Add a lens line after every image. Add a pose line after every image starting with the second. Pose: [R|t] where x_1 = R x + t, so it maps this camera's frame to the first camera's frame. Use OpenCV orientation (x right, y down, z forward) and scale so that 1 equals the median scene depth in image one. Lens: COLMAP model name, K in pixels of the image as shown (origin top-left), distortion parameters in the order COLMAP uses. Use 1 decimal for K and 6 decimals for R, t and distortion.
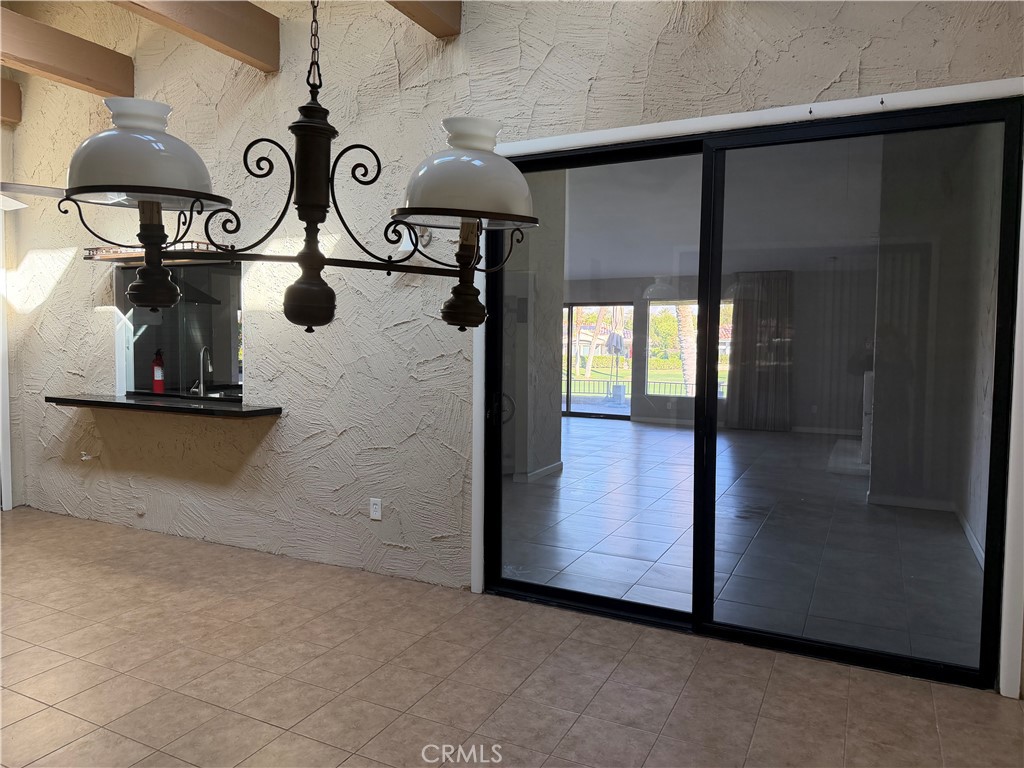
lens RADIAL K [[721.1, 0, 512.3], [0, 721.1, 383.1], [0, 0, 1]] dist [0.051826, -0.063496]
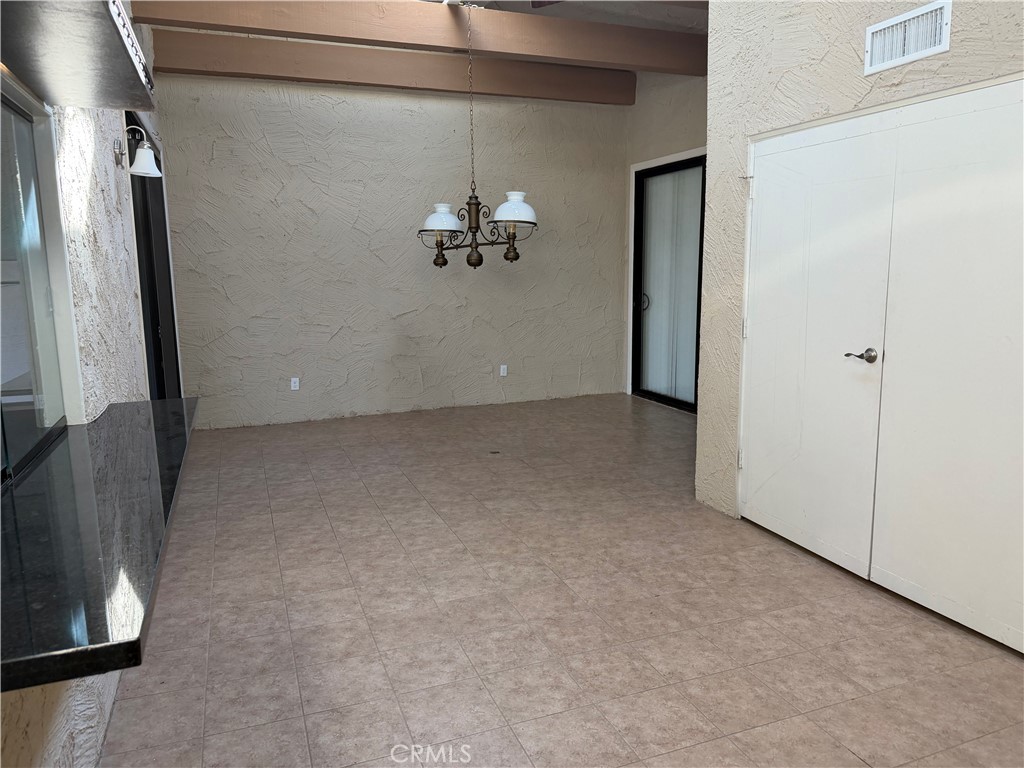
lens RADIAL K [[721.1, 0, 513.6], [0, 721.1, 382.5], [0, 0, 1]] dist [0.051826, -0.063496]
pose [[-0.739002, -0.109689, 0.664714, -1.194649], [0.045825, 0.976187, 0.212034, -0.111811], [-0.672143, 0.187154, -0.716378, 1.522505]]
